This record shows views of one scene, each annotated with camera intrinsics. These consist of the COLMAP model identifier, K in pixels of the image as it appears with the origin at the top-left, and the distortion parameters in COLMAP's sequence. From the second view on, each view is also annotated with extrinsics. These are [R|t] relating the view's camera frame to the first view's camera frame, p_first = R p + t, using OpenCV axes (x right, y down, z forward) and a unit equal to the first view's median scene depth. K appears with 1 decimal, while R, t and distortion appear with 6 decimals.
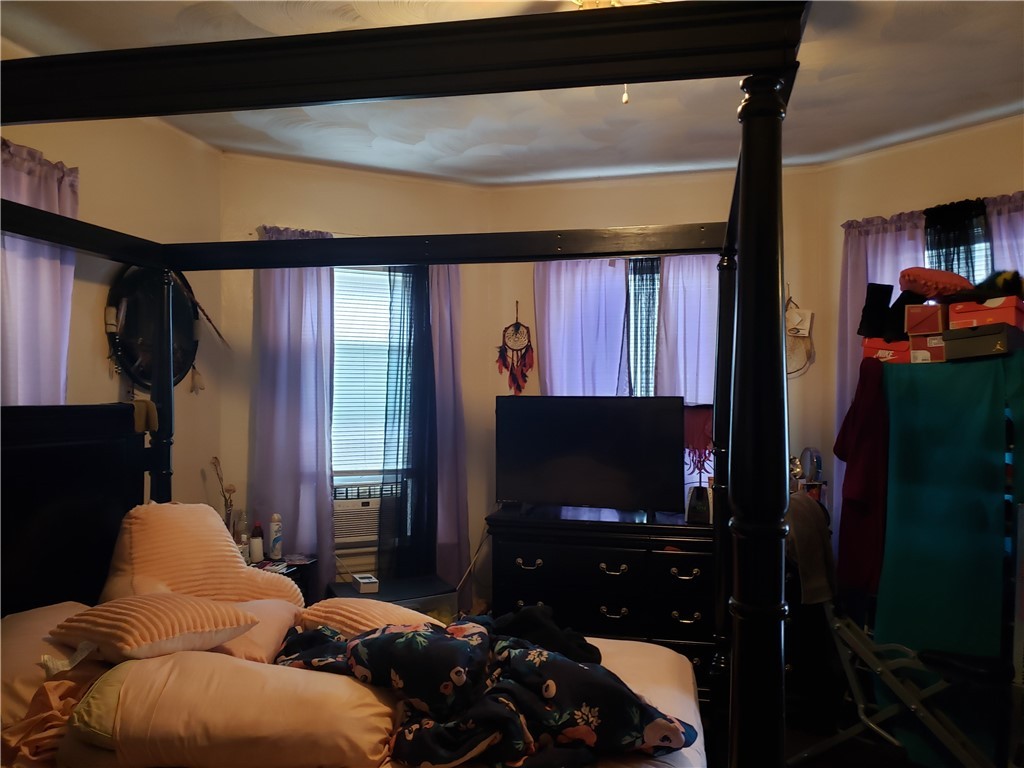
lens RADIAL K [[775.5, 0, 513.2], [0, 775.5, 387.3], [0, 0, 1]] dist [-0.030833, -0.000744]
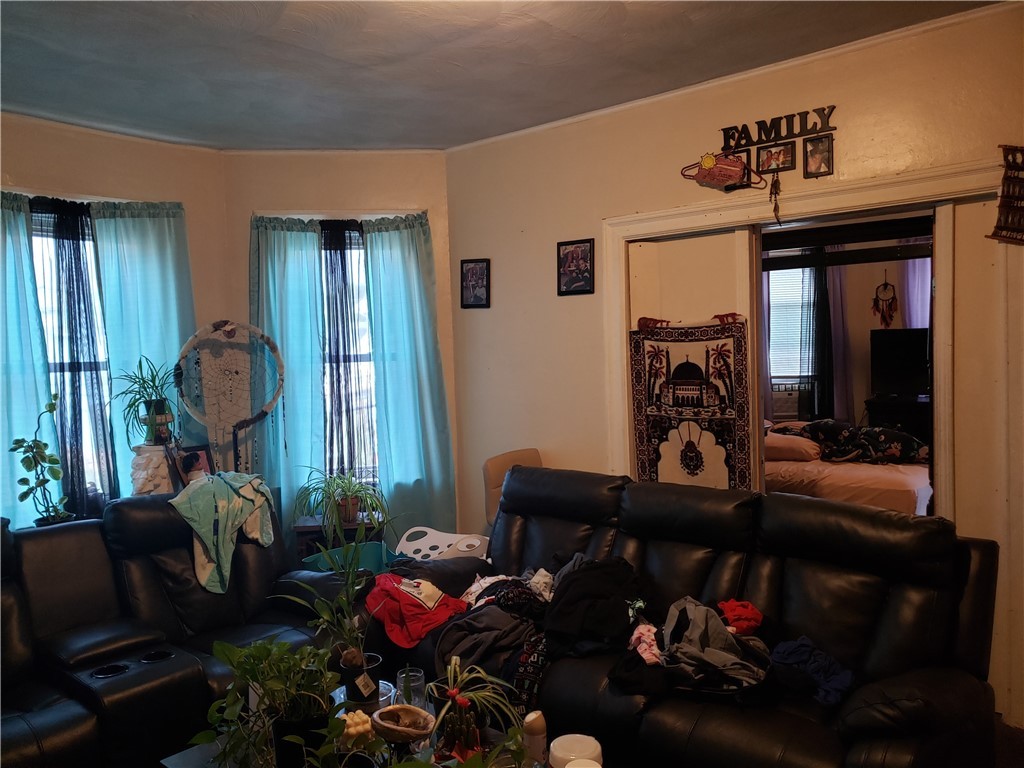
lens RADIAL K [[775.5, 0, 512.8], [0, 775.5, 386.5], [0, 0, 1]] dist [-0.030833, -0.000744]
pose [[0.884991, -0.006863, -0.465557, 0.066467], [0.041186, 0.997126, 0.063593, -0.004404], [0.463782, -0.075453, 0.882730, -0.816603]]
